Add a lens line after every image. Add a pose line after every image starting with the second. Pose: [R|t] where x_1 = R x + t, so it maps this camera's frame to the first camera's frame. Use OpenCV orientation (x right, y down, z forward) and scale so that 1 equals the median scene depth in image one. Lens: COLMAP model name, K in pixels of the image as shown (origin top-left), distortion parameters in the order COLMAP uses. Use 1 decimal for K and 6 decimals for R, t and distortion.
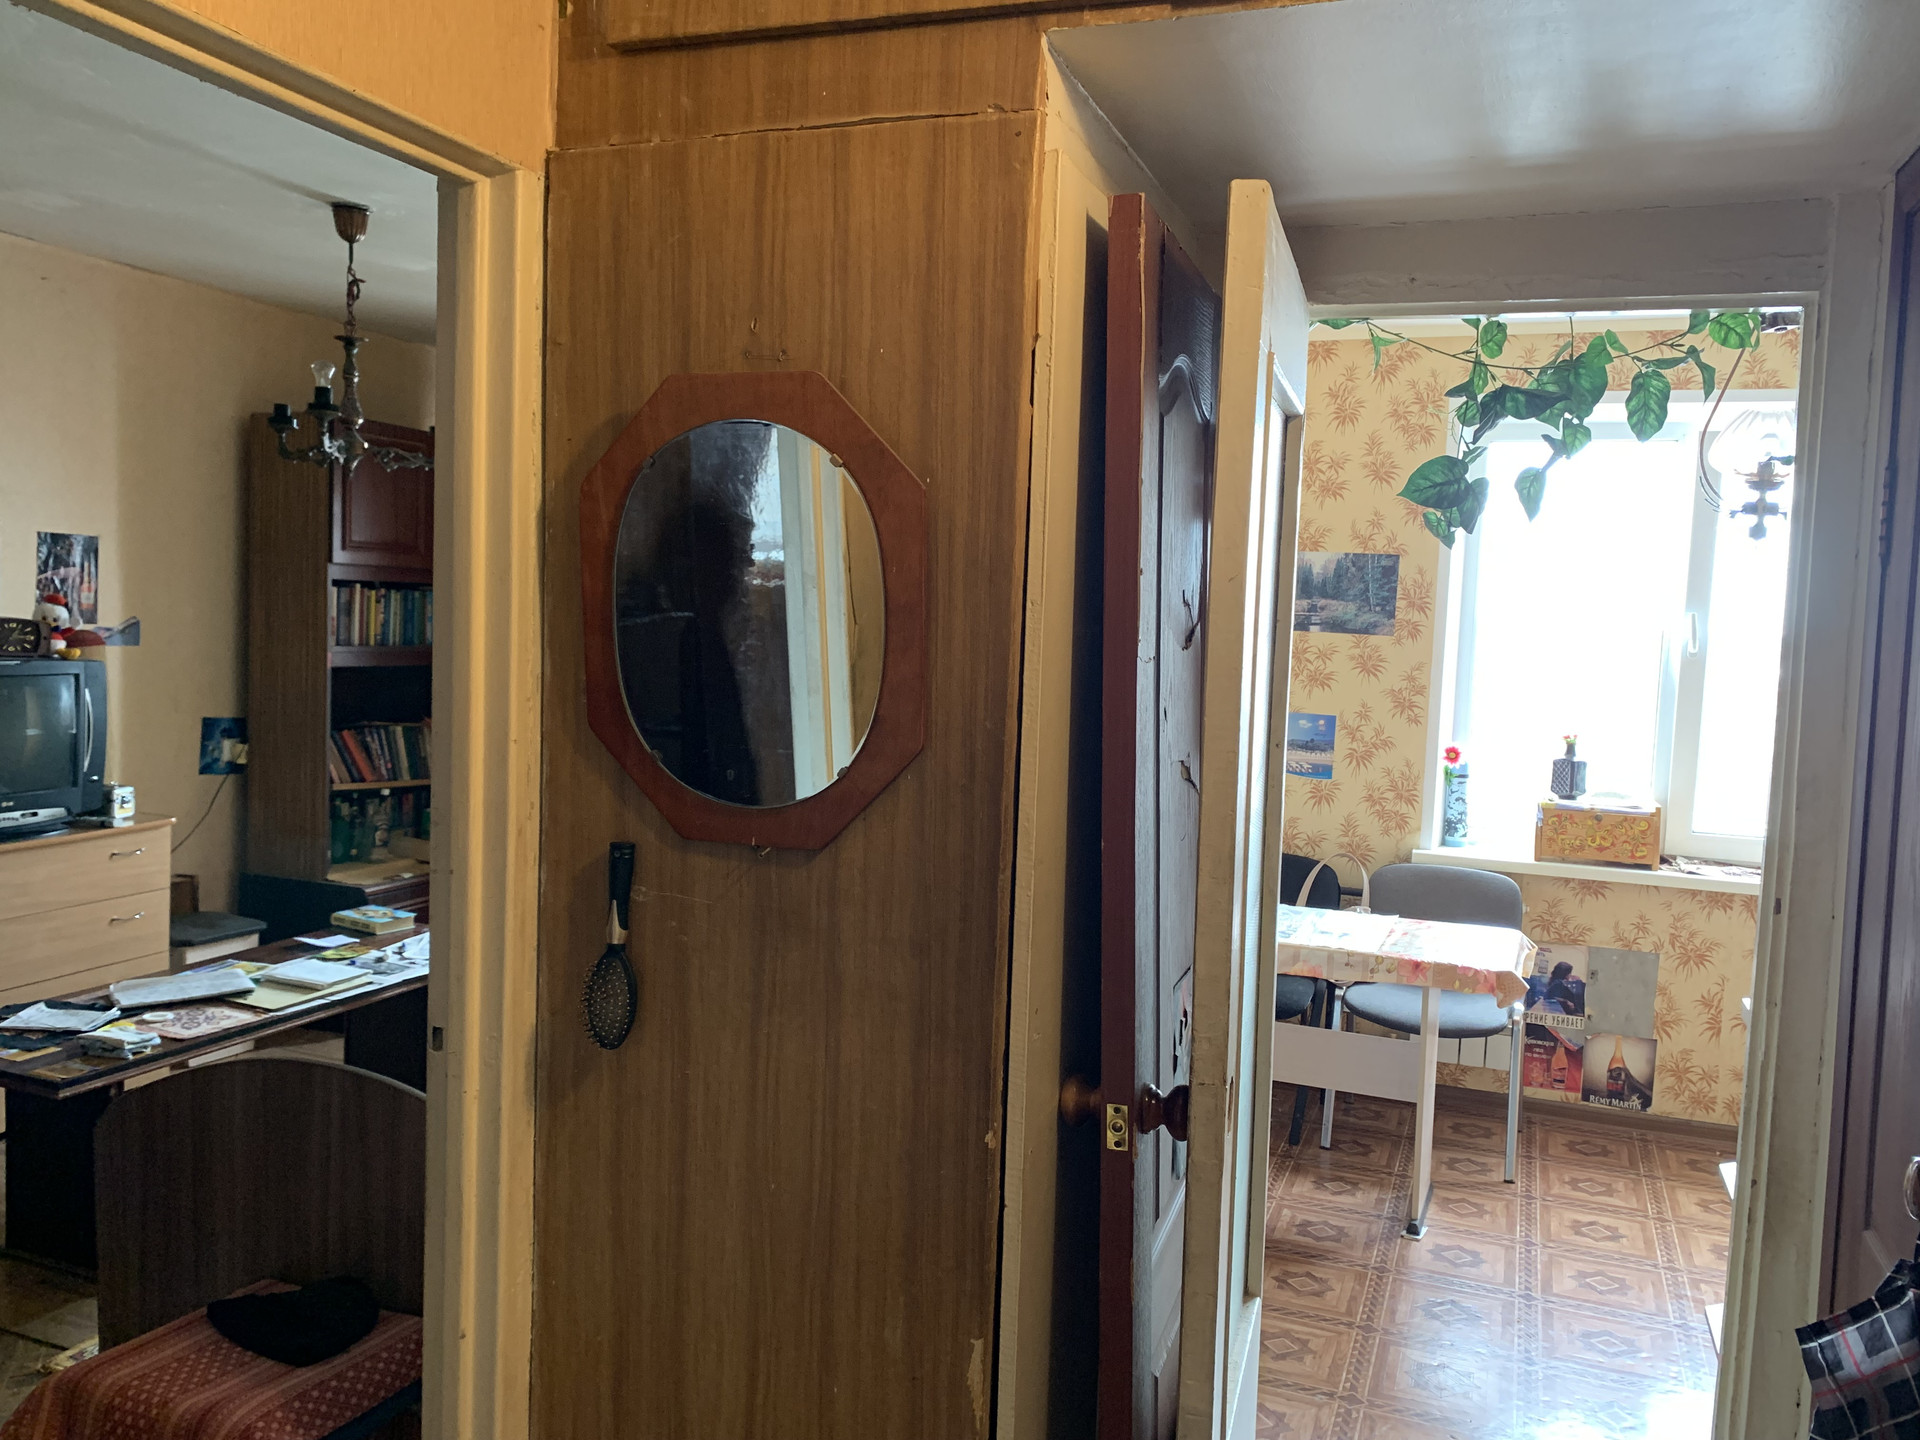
lens RADIAL K [[1518.9, 0, 903.1], [0, 1518.9, 717.7], [0, 0, 1]] dist [0.003184, -0.004383]
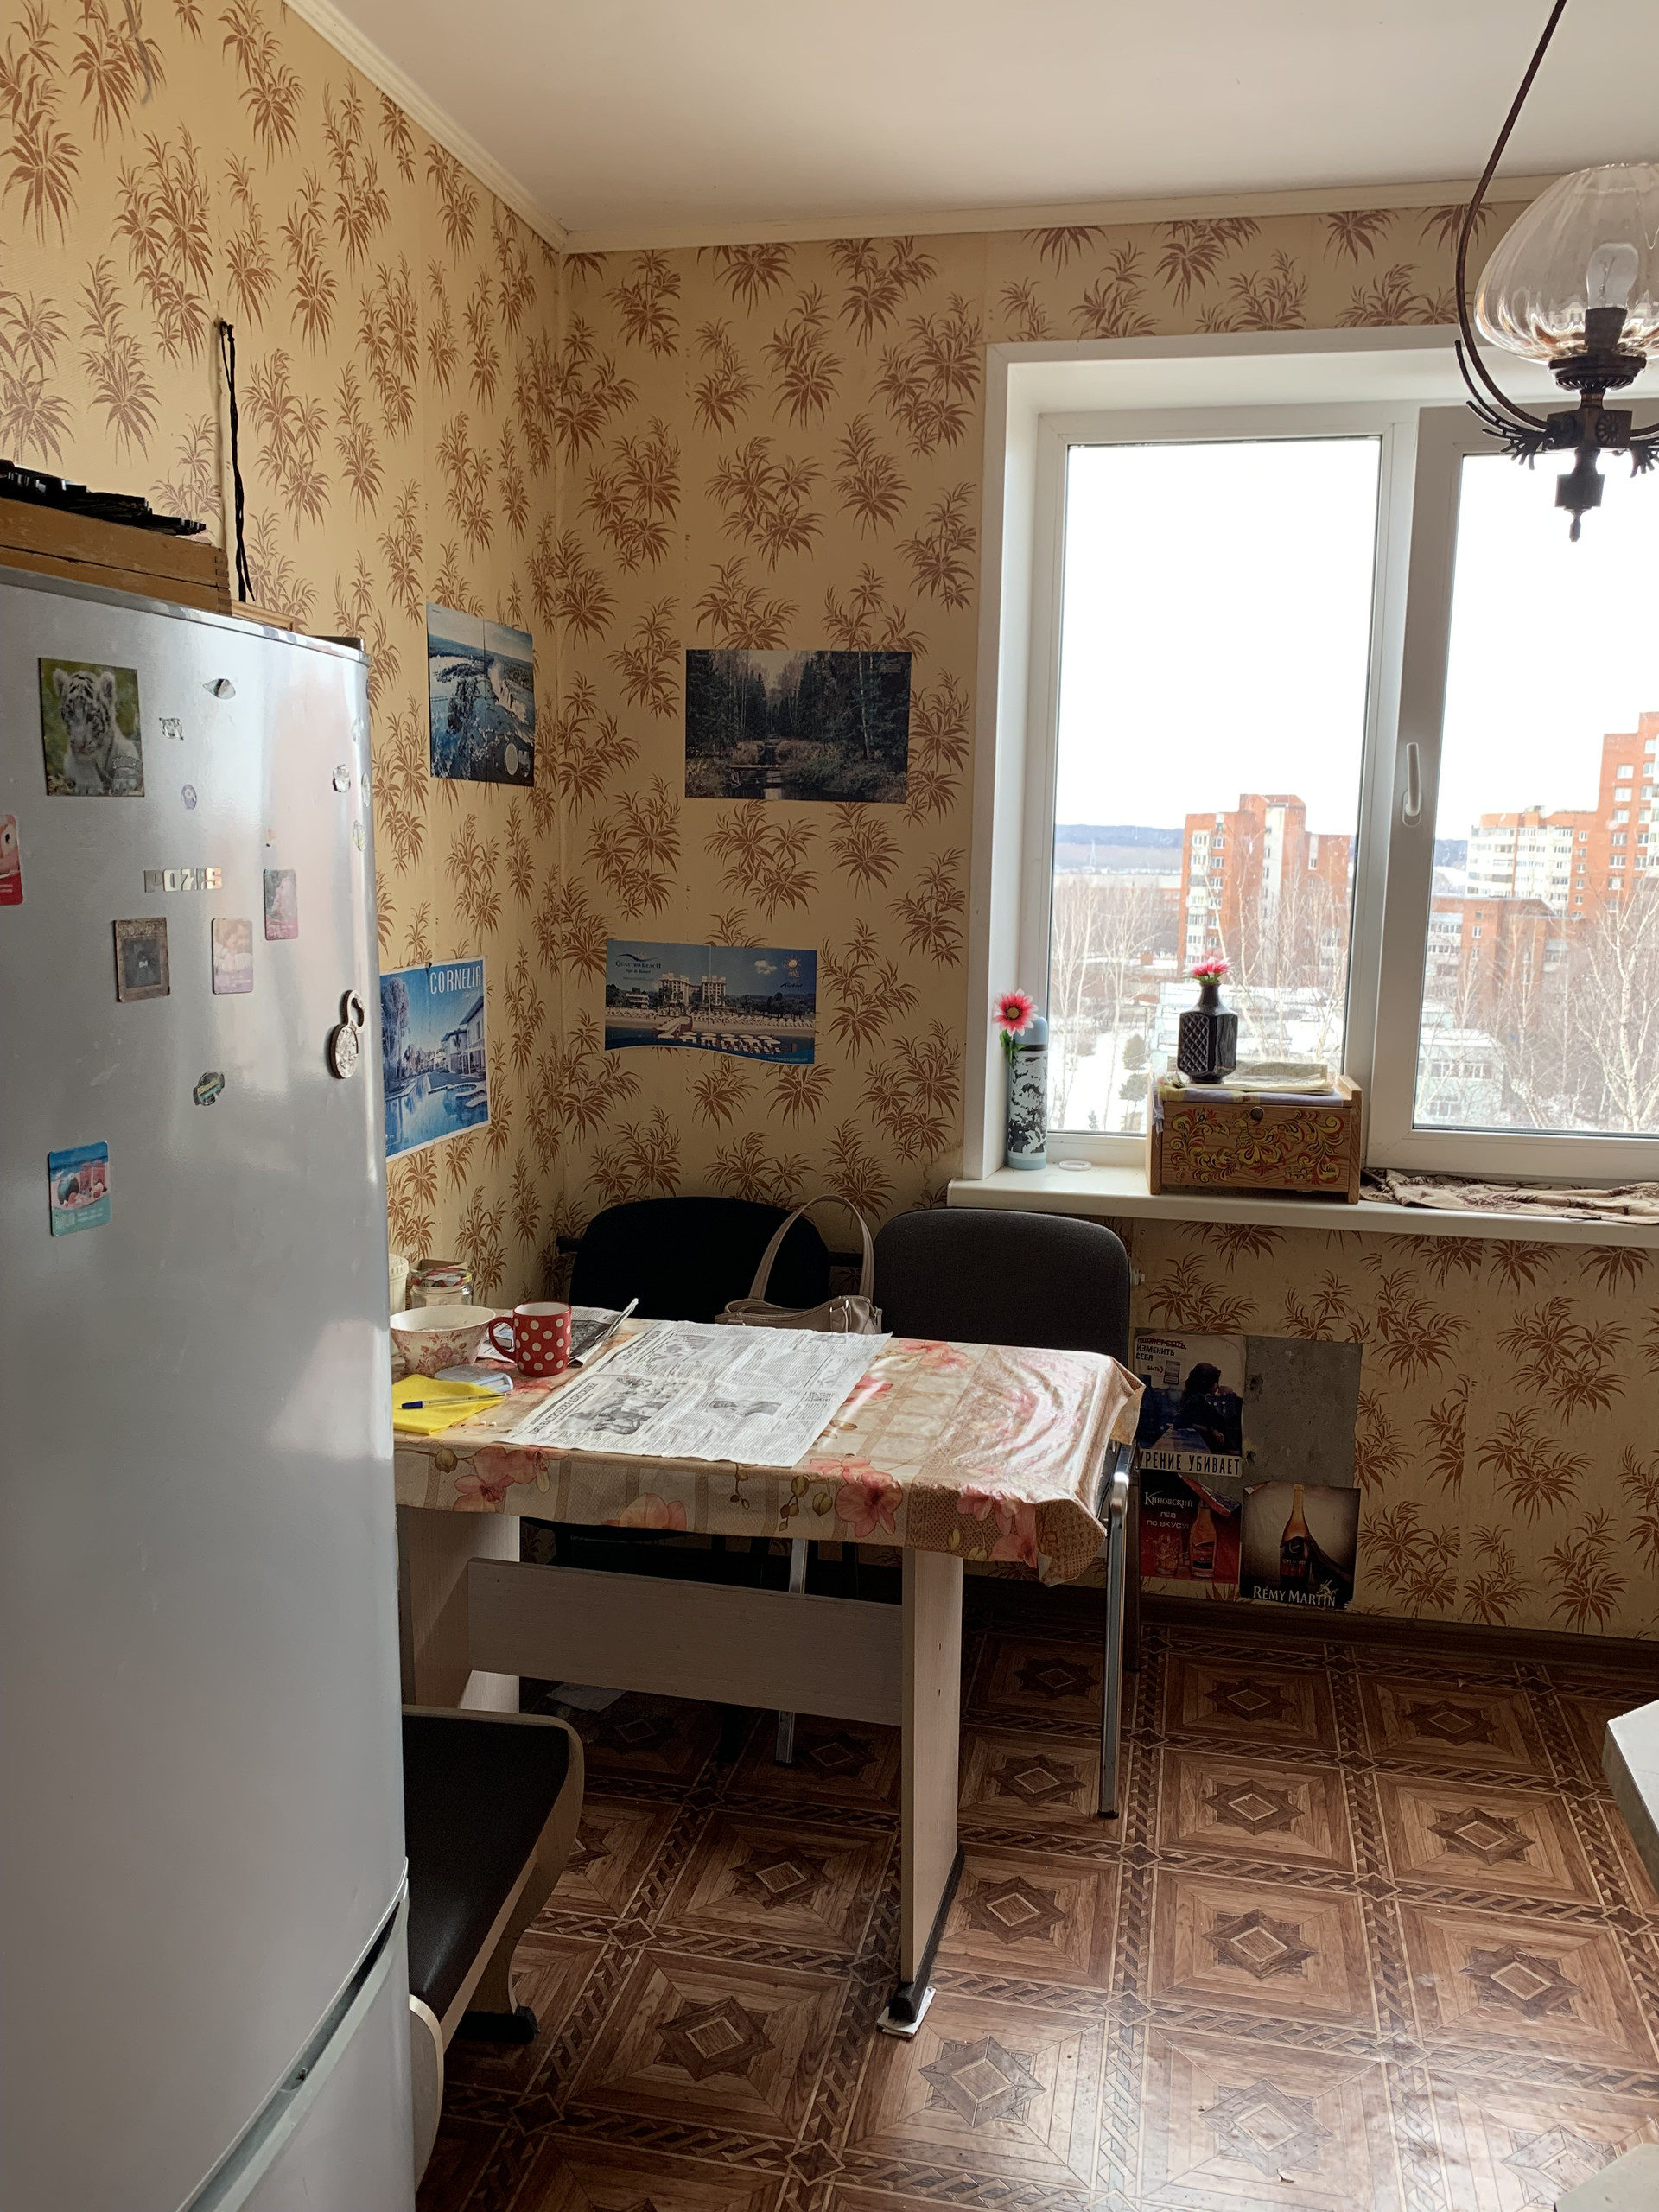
lens RADIAL K [[1693.9, 0, 829.5], [0, 1693.9, 1106.0], [0, 0, 1]] dist [0.086758, -0.207782]
pose [[0.984747, -0.053542, 0.165550, 0.194226], [0.038739, 0.995061, 0.091390, -0.001267], [-0.169626, -0.083583, 0.981958, 0.401370]]
